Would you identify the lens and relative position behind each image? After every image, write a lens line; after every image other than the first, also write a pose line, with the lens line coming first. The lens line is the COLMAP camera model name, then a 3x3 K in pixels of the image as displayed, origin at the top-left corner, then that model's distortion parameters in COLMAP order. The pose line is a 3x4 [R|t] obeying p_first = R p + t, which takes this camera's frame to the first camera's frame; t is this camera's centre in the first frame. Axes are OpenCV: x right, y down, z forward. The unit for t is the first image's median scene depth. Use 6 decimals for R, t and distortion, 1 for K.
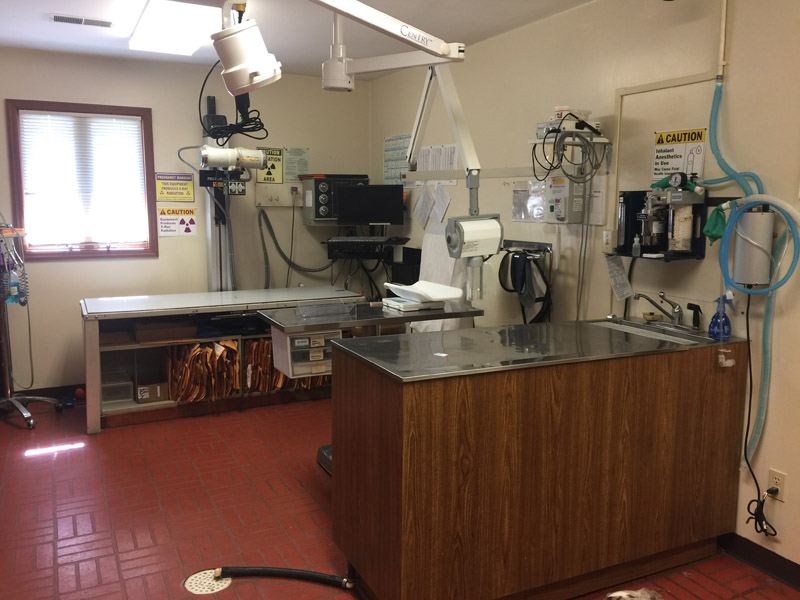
lens RADIAL K [[691.9, 0, 397.0], [0, 691.9, 292.7], [0, 0, 1]] dist [0.043859, -0.046405]
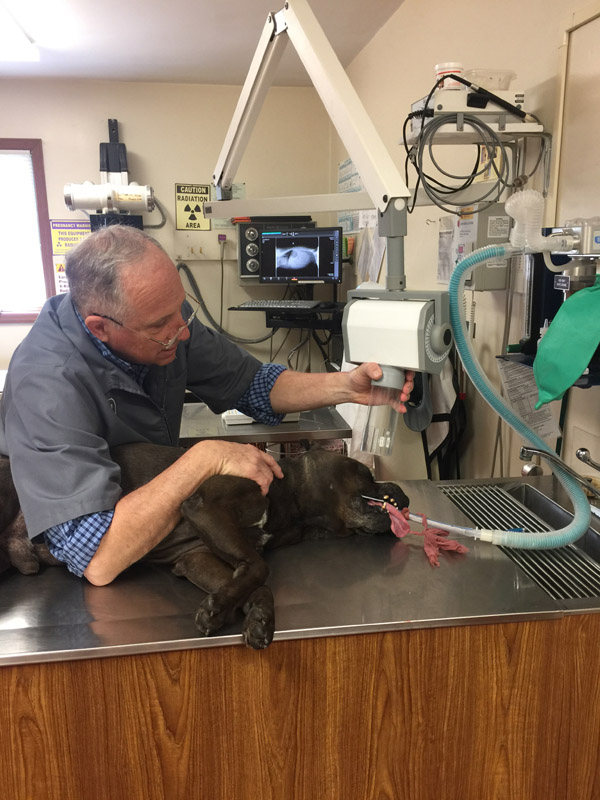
lens RADIAL K [[691.9, 0, 304.0], [0, 691.9, 405.3], [0, 0, 1]] dist [0.043859, -0.046405]
pose [[0.955827, 0.052089, -0.289276, 0.302966], [-0.026453, 0.995423, 0.091837, -0.060254], [0.292736, -0.080128, 0.952830, 0.456090]]
